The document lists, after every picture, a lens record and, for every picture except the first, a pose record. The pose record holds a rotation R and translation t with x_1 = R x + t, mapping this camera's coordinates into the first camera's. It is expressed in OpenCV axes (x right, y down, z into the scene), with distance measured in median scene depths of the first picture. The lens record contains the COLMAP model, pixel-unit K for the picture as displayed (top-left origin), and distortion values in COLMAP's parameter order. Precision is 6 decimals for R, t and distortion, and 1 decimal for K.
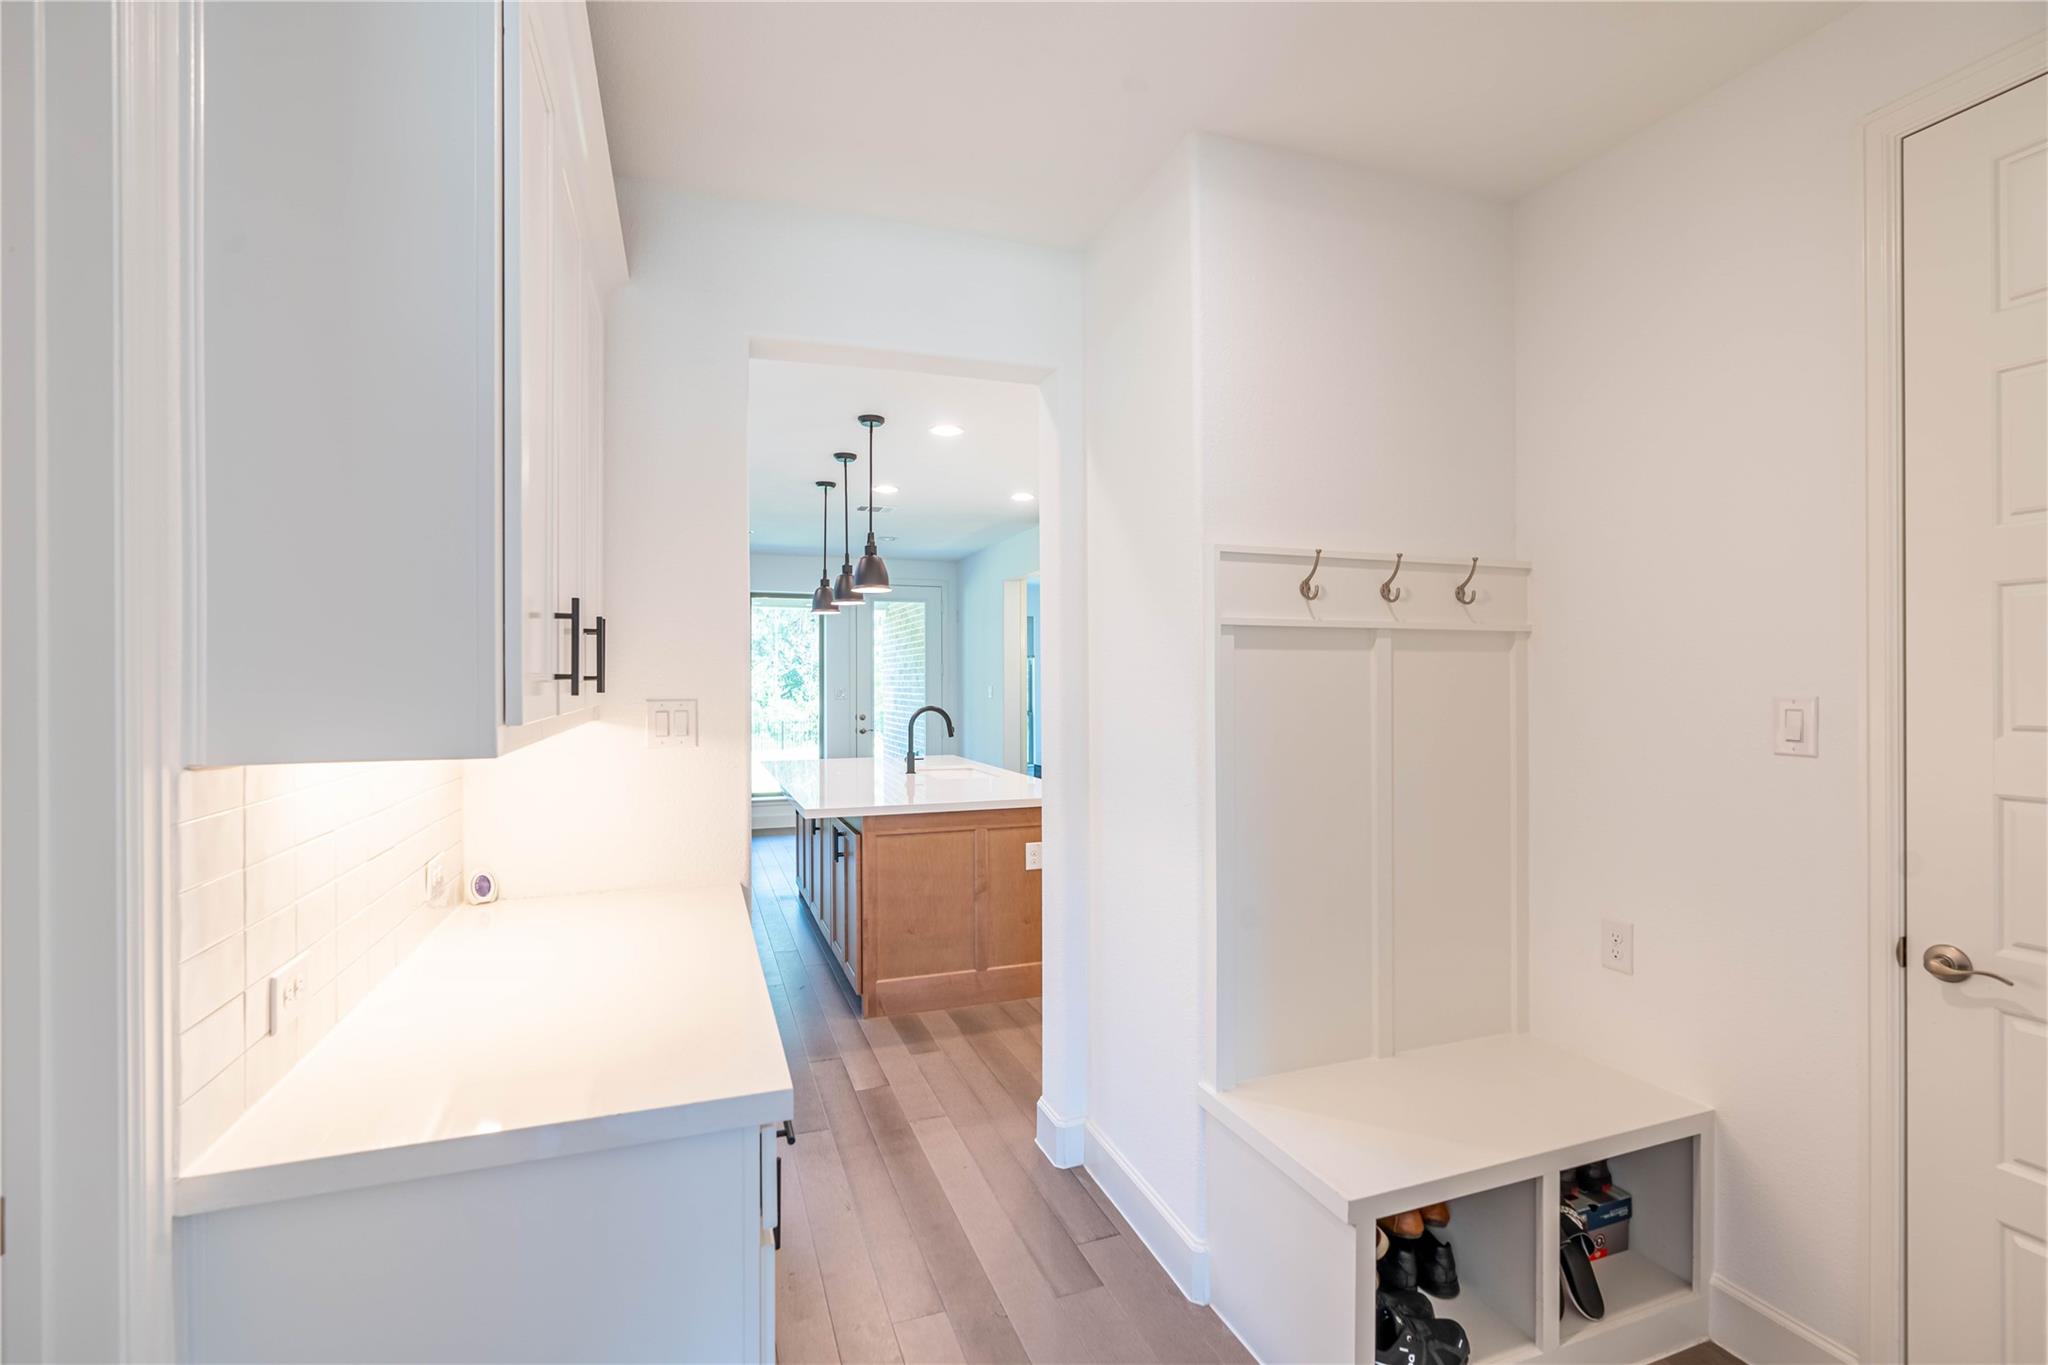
lens RADIAL K [[917.4, 0, 1027.2], [0, 917.4, 682.4], [0, 0, 1]] dist [-0.012571, 0.007239]
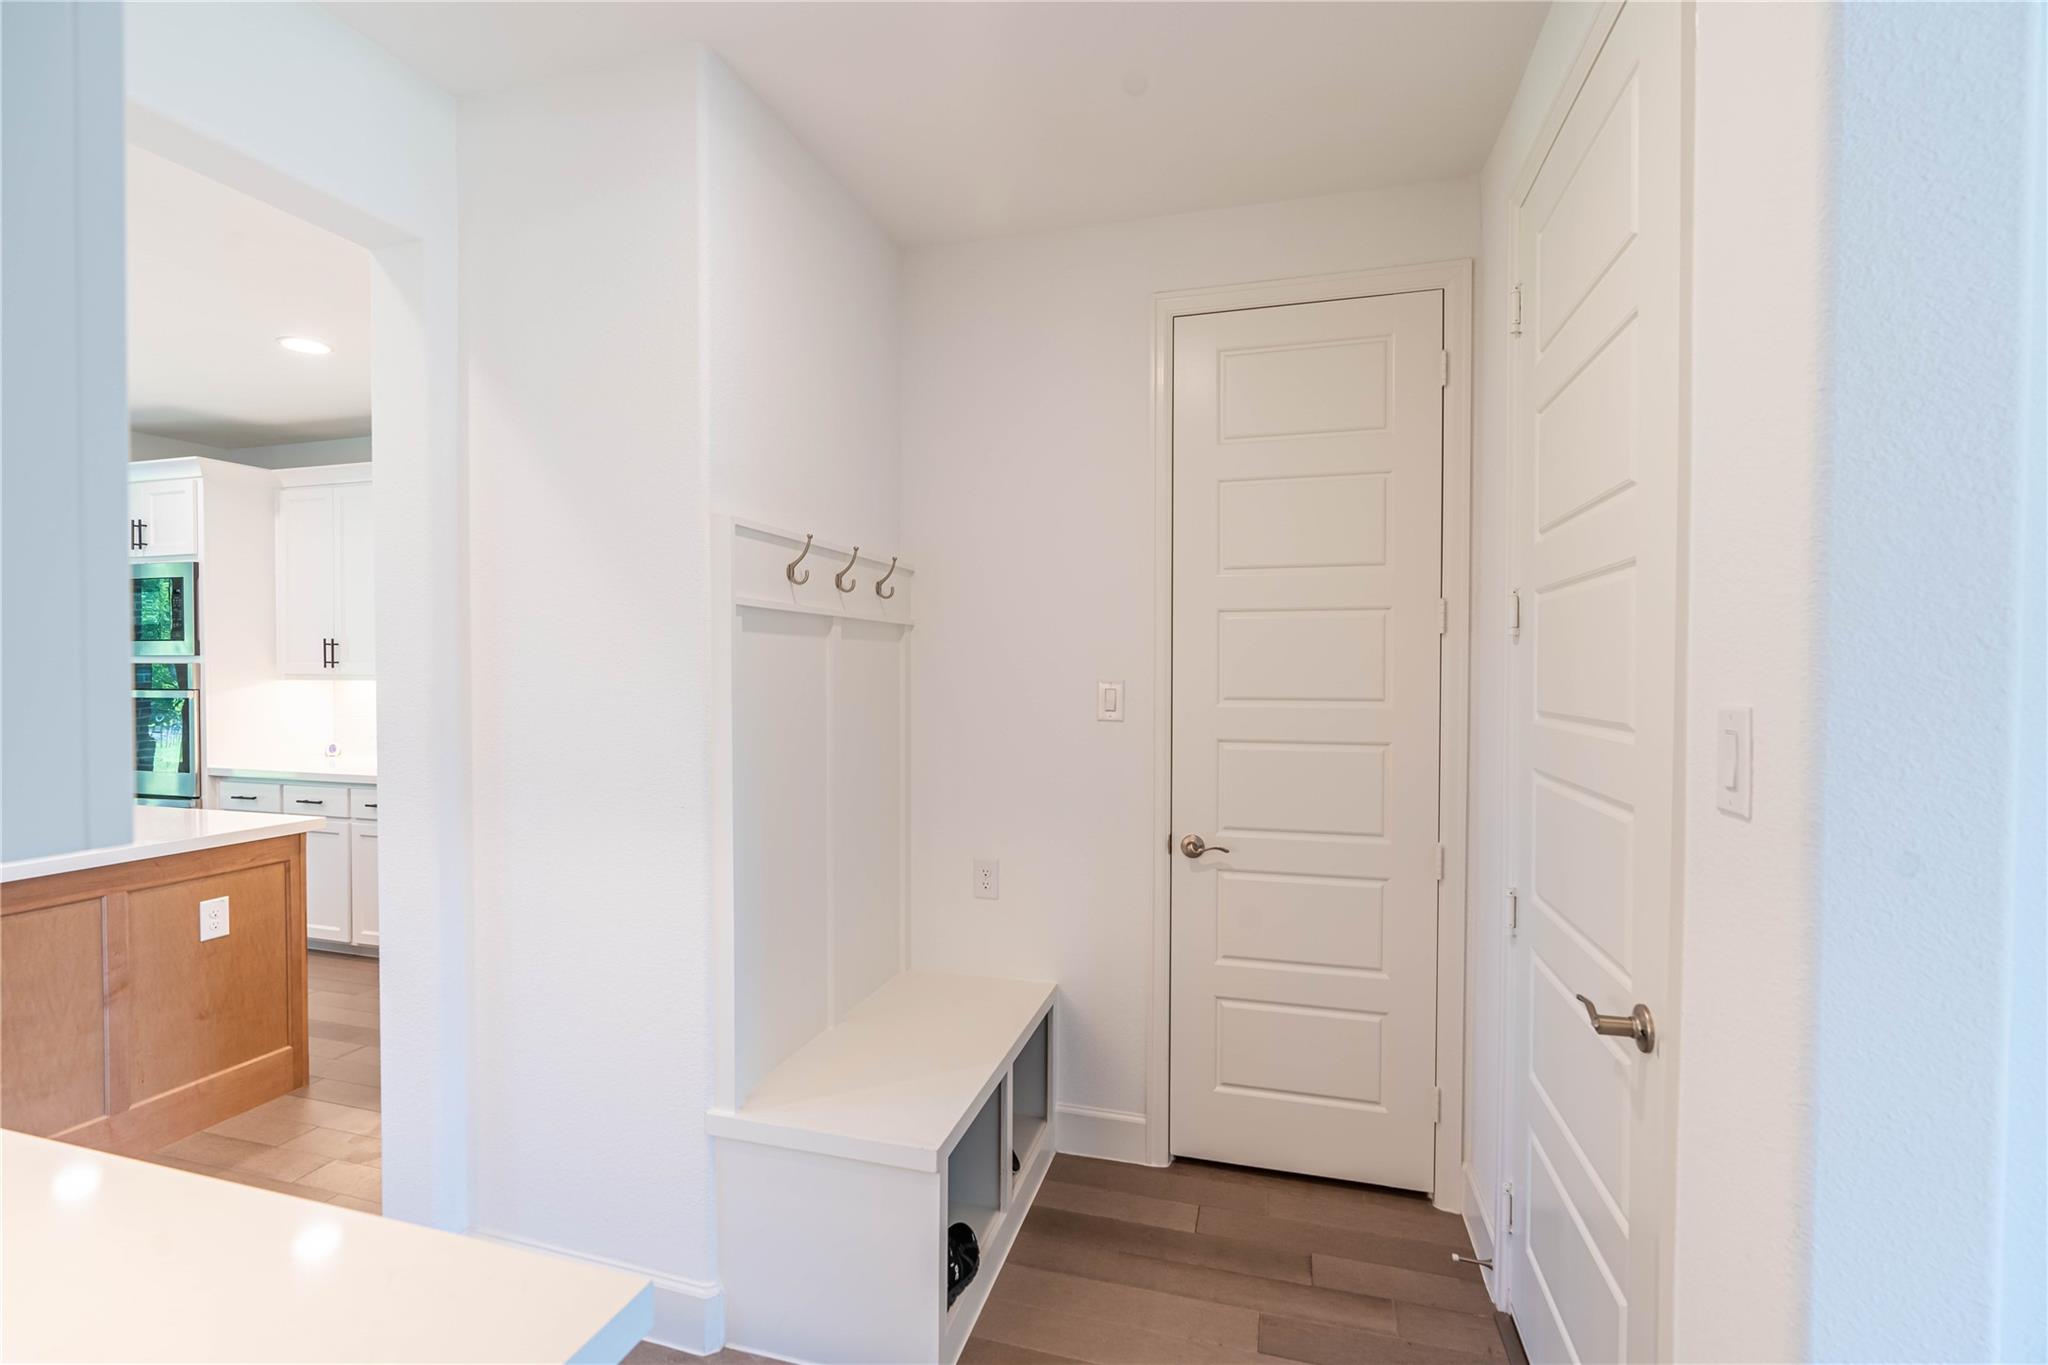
lens RADIAL K [[917.4, 0, 1027.2], [0, 917.4, 682.4], [0, 0, 1]] dist [-0.012571, 0.007239]
pose [[0.598133, -0.008285, 0.801354, -0.334181], [-0.005387, 0.999882, 0.014358, -0.000026], [-0.801379, -0.012905, 0.598018, 0.208261]]
